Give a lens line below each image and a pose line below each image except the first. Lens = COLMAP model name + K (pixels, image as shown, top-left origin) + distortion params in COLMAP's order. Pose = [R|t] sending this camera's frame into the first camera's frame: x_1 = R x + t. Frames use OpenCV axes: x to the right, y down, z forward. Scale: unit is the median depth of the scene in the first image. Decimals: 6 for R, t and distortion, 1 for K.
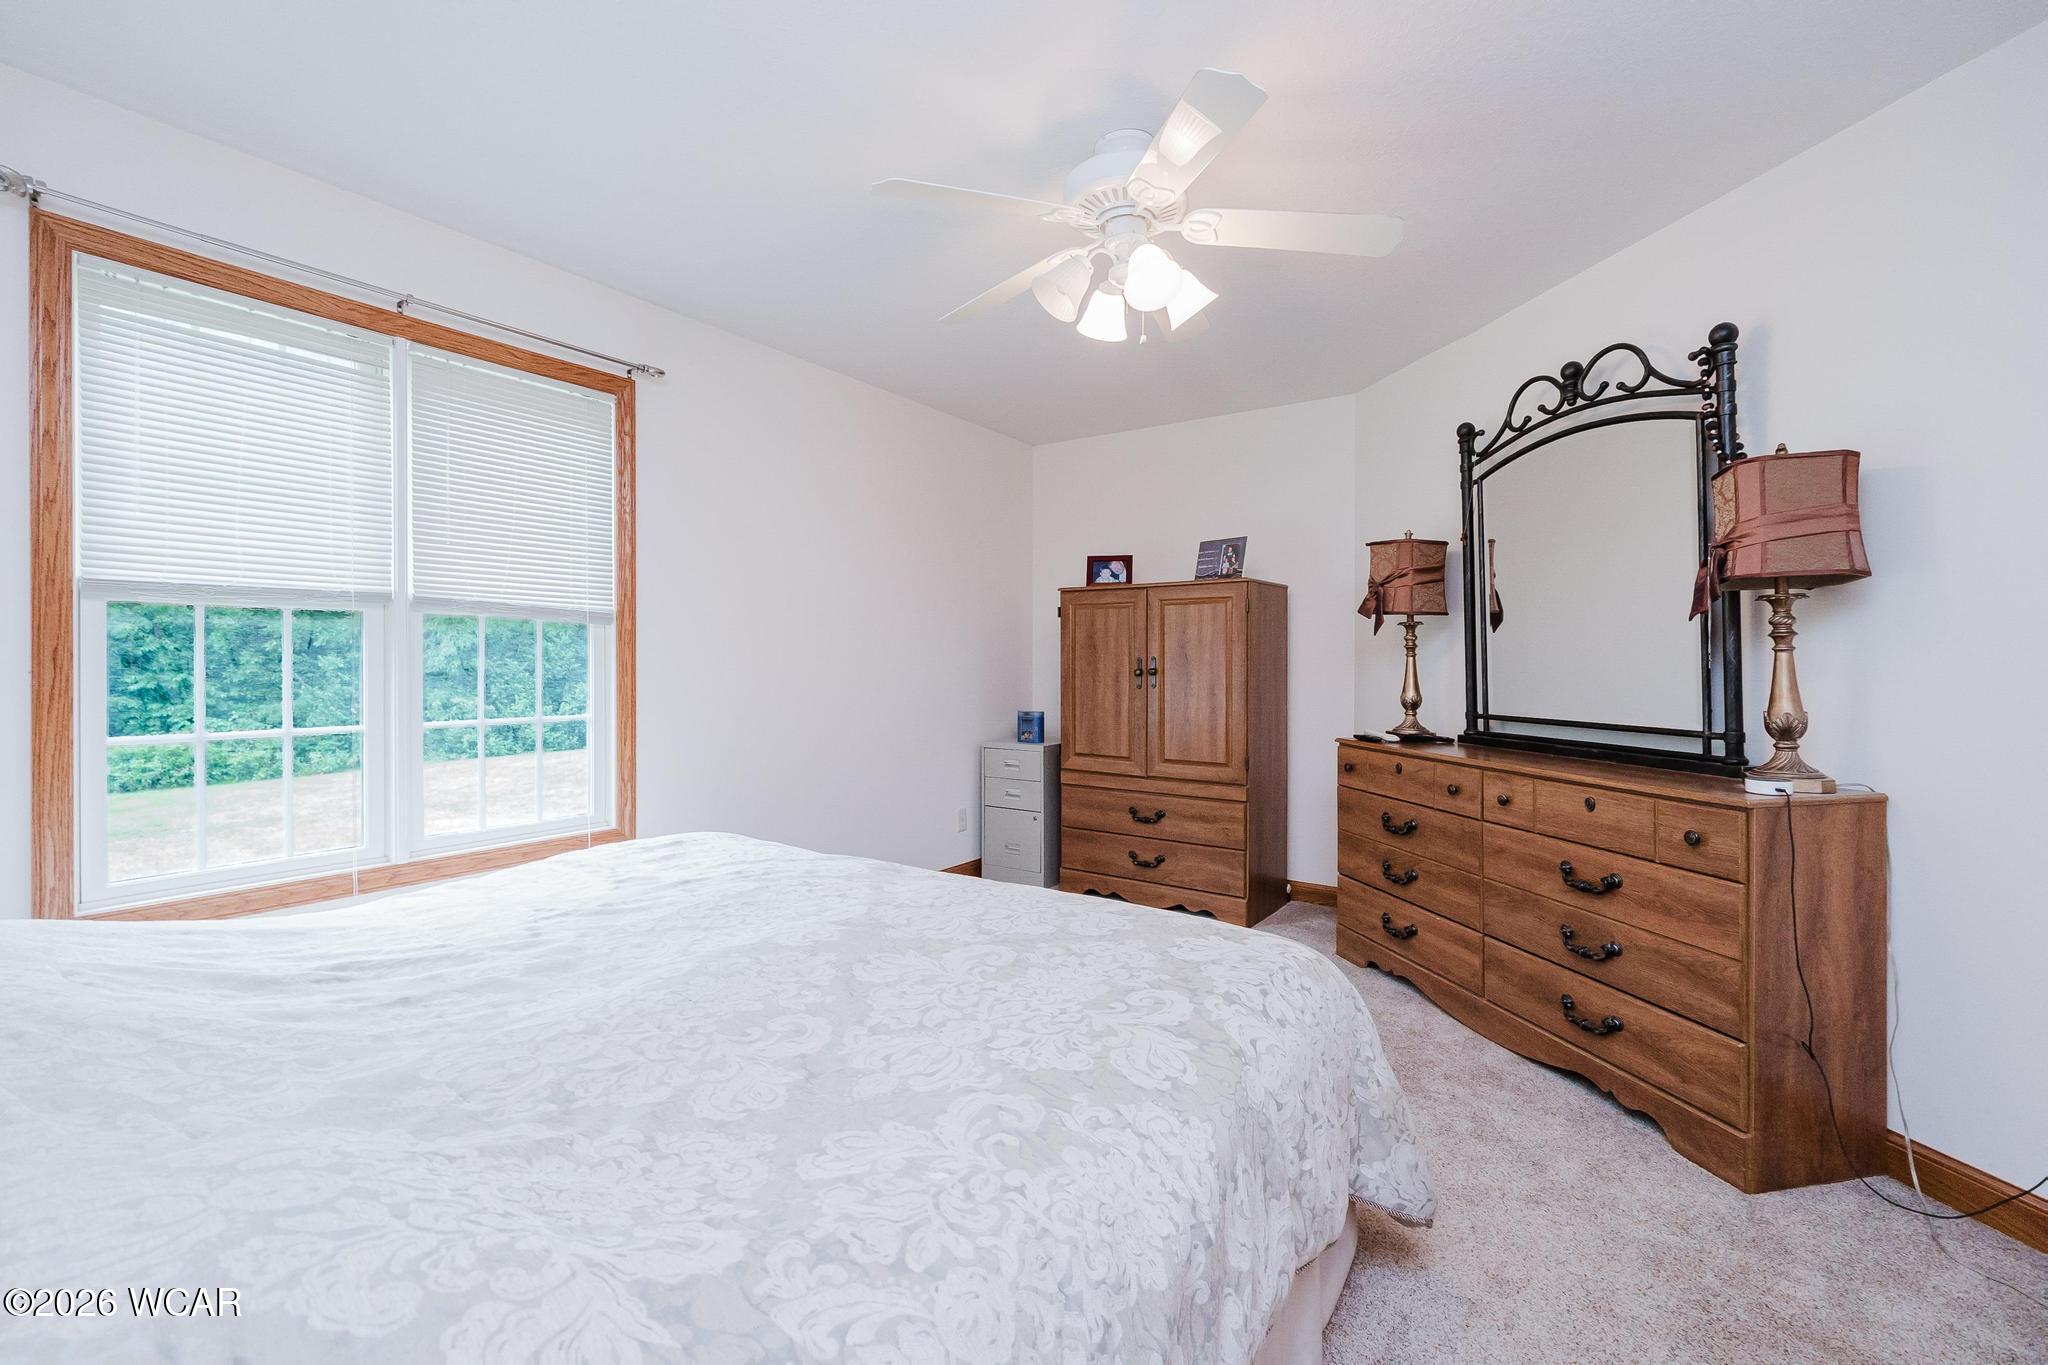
lens RADIAL K [[884.9, 0, 1021.5], [0, 884.9, 681.7], [0, 0, 1]] dist [-0.005025, -0.000480]
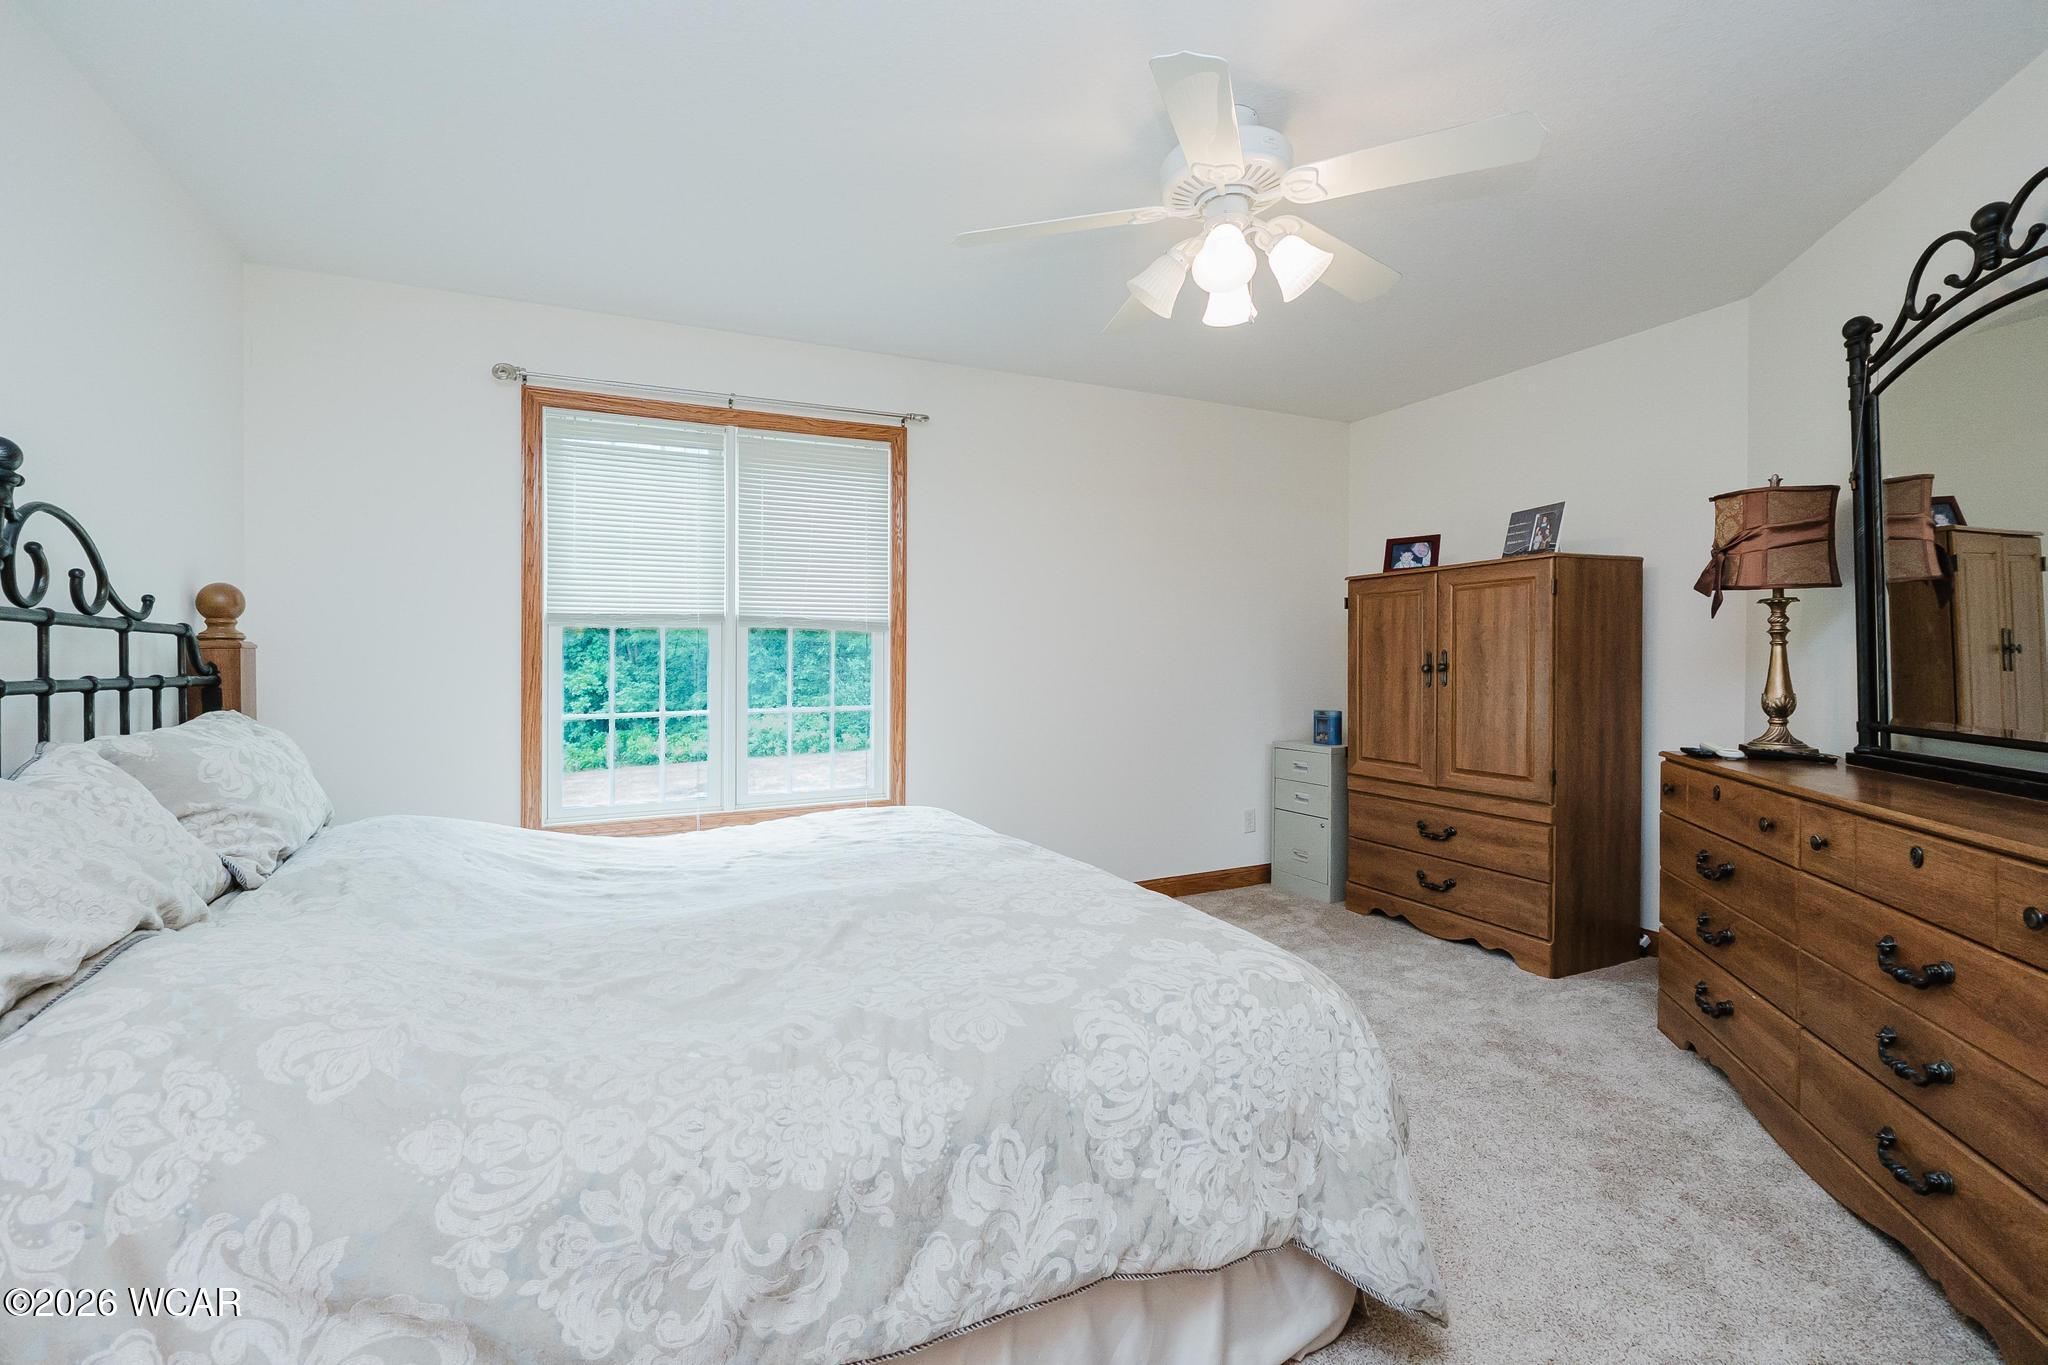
lens RADIAL K [[884.9, 0, 988.7], [0, 884.9, 678.2], [0, 0, 1]] dist [-0.005025, -0.000480]
pose [[0.856959, -0.000347, -0.515384, 0.312228], [-0.000022, 1.000000, -0.000709, 0.000122], [0.515384, 0.000619, 0.856959, 0.033053]]
